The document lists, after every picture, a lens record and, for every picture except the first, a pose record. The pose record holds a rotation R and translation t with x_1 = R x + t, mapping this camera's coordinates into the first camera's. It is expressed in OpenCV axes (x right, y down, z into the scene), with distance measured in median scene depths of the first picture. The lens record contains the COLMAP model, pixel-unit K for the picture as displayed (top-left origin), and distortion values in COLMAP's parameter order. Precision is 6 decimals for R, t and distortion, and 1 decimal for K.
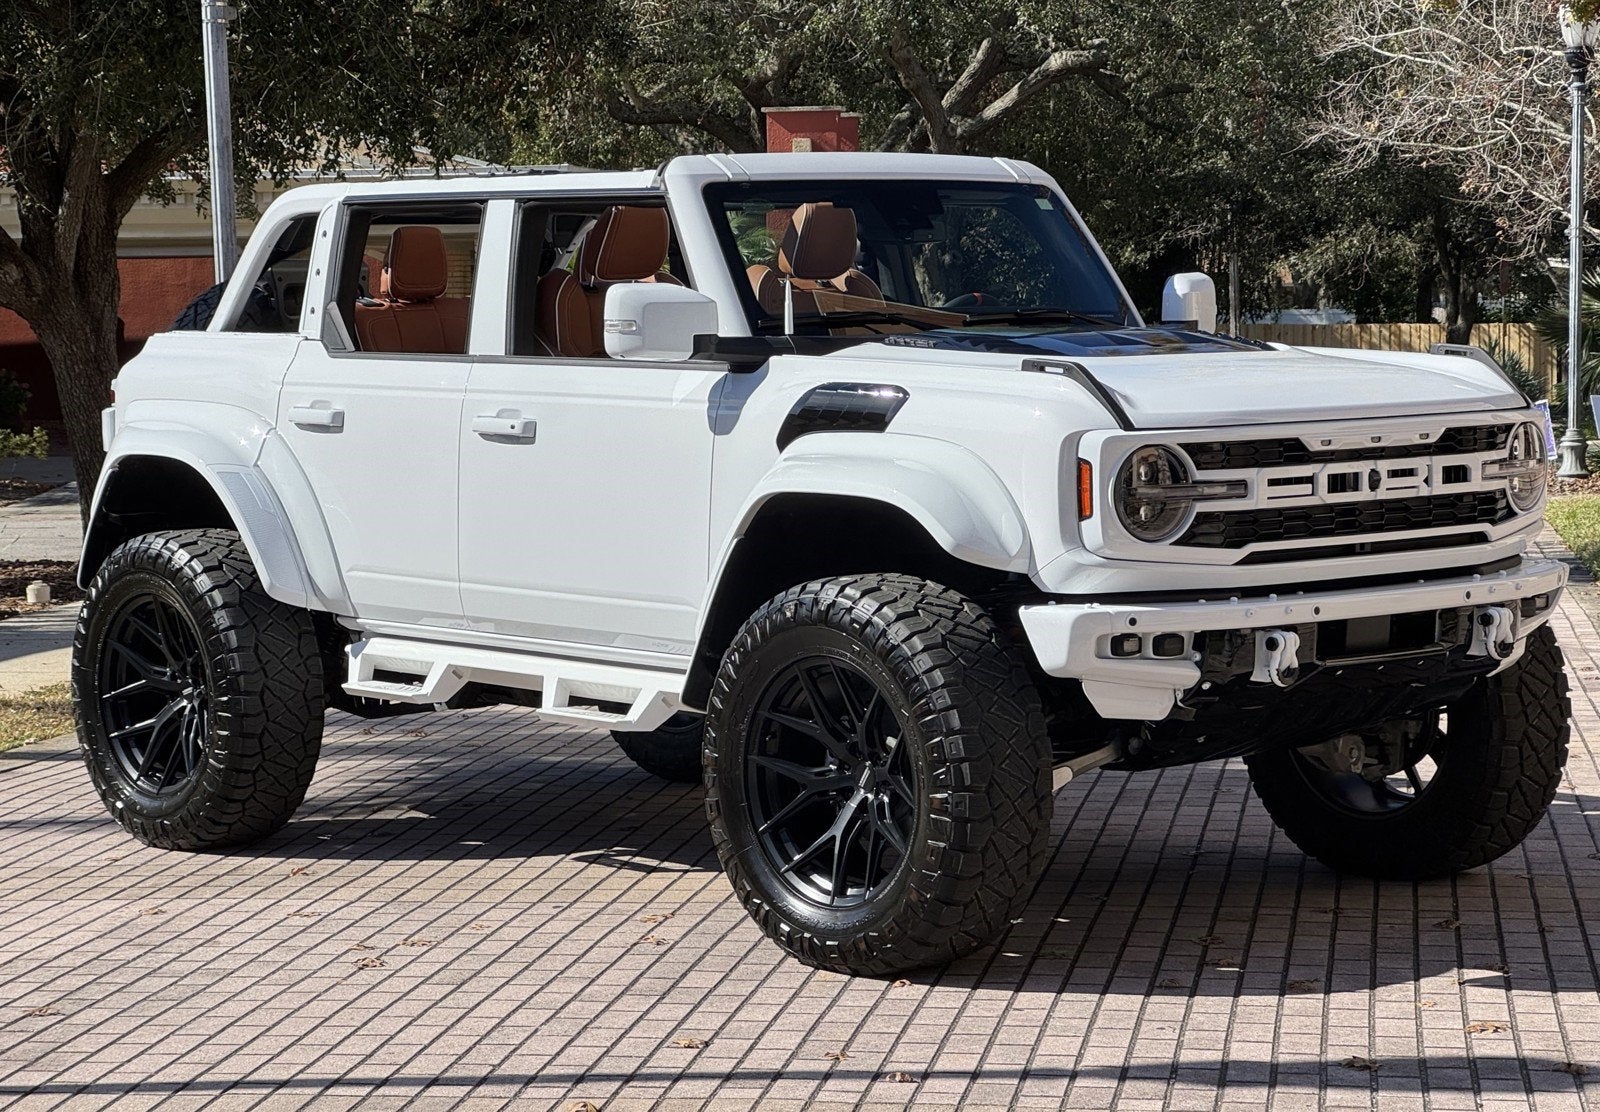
lens RADIAL K [[3679.7, 0, 795.8], [0, 3679.7, 557.4], [0, 0, 1]] dist [0.162626, 0.680670]
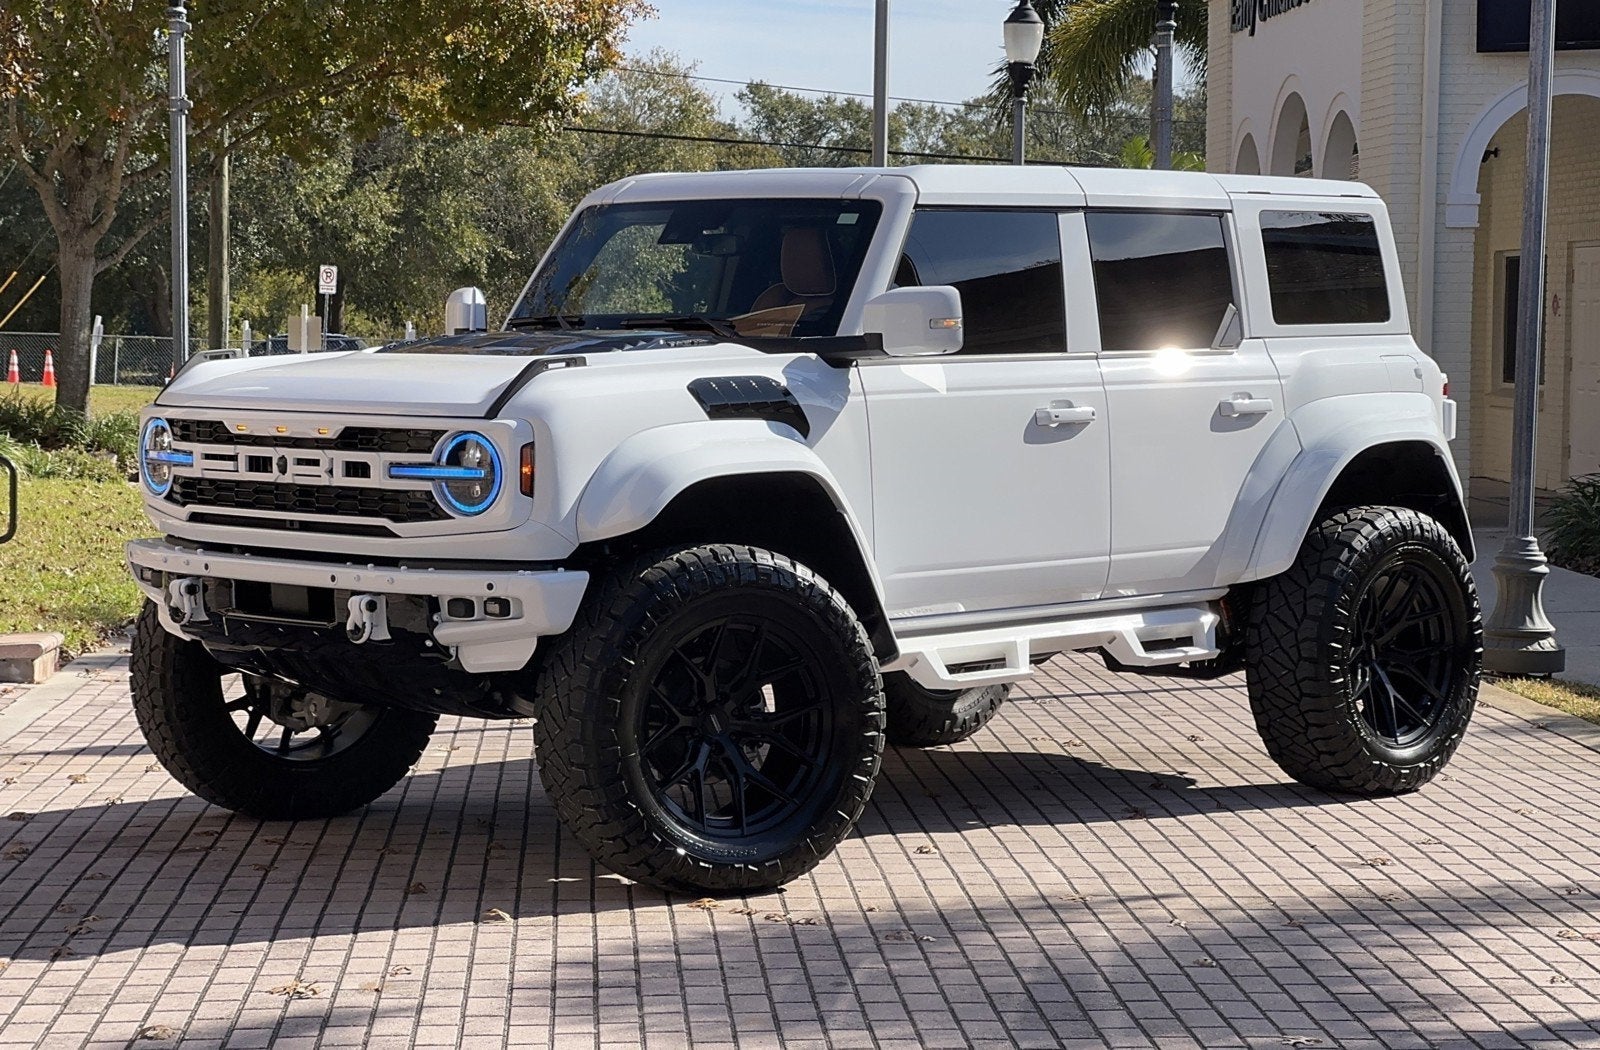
lens RADIAL K [[3719.9, 0, 798.5], [0, 3719.9, 572.7], [0, 0, 1]] dist [0.207975, 0.075112]
pose [[0.107599, 0.088268, -0.990268, 1.299280], [-0.080017, 0.993589, 0.079869, -0.091208], [0.990969, 0.070645, 0.113973, 1.010813]]
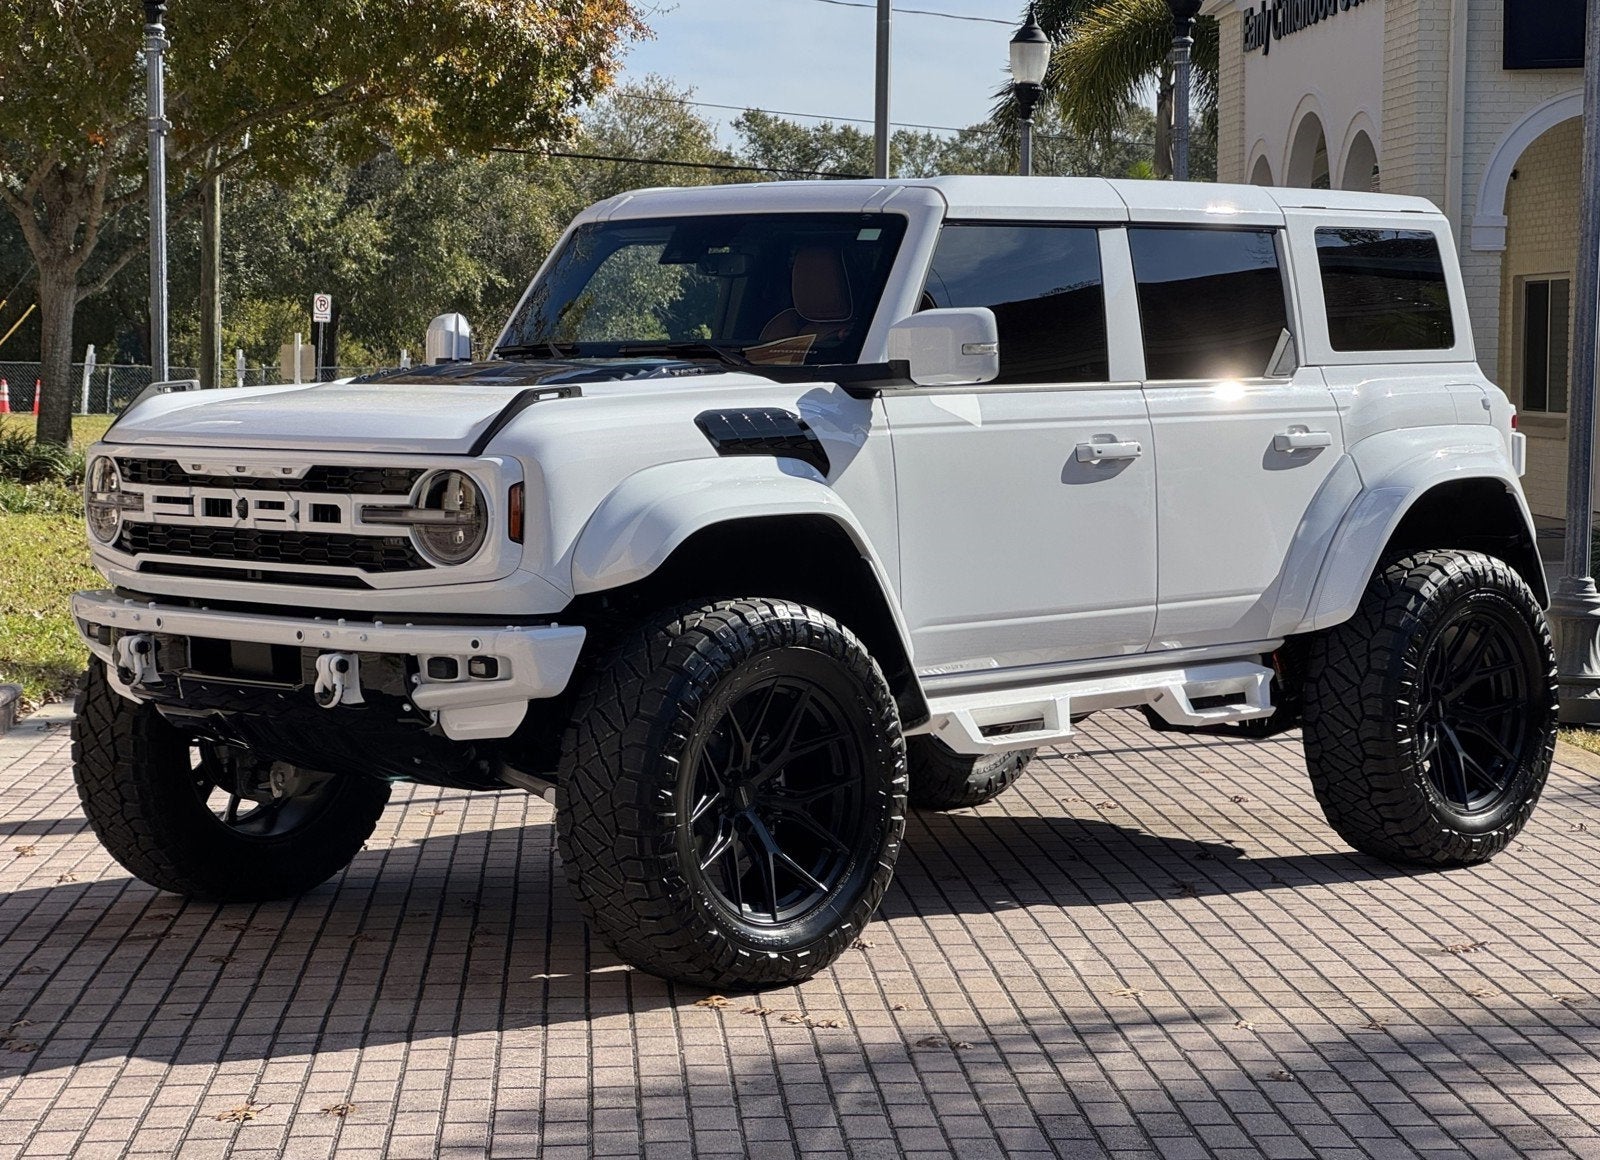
lens RADIAL K [[3686.7, 0, 814.2], [0, 3686.7, 581.9], [0, 0, 1]] dist [0.195122, 0.102107]
pose [[0.113287, 0.083665, -0.990033, 1.175172], [-0.078393, 0.994094, 0.075038, -0.088862], [0.990465, 0.069111, 0.119176, 1.017874]]
